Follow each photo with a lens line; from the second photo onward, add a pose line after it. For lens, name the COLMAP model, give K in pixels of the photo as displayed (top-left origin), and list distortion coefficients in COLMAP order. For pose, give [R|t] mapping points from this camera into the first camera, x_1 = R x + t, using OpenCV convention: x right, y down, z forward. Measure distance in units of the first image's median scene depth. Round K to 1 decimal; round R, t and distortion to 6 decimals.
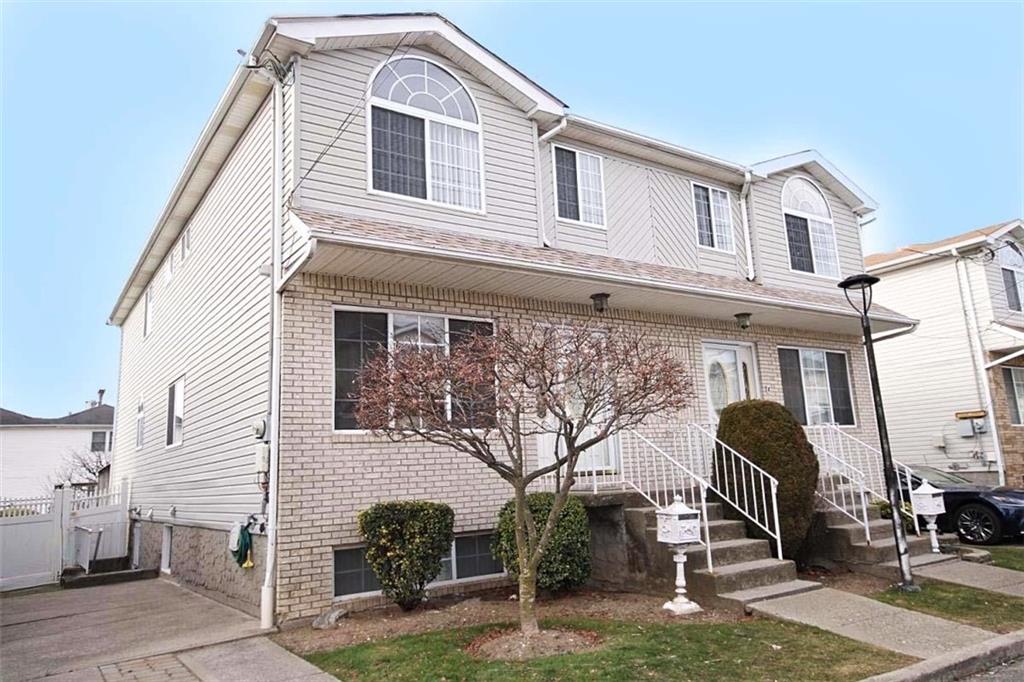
lens RADIAL K [[659.1, 0, 512.0], [0, 659.1, 341.0], [0, 0, 1]] dist [0.003392, 0.031650]
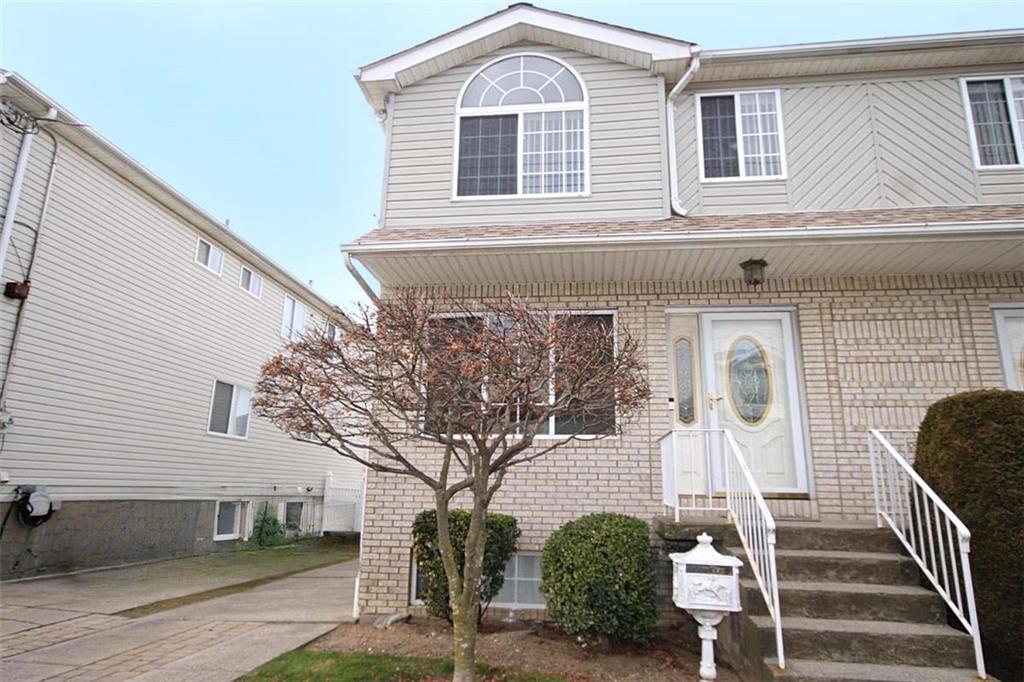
lens RADIAL K [[592.5, 0, 512.8], [0, 592.5, 339.0], [0, 0, 1]] dist [-0.002808, 0.019170]
pose [[0.783280, -0.092443, -0.614757, 0.382261], [0.069248, 0.995702, -0.061495, 0.048672], [0.617800, 0.005597, 0.786315, 0.324553]]
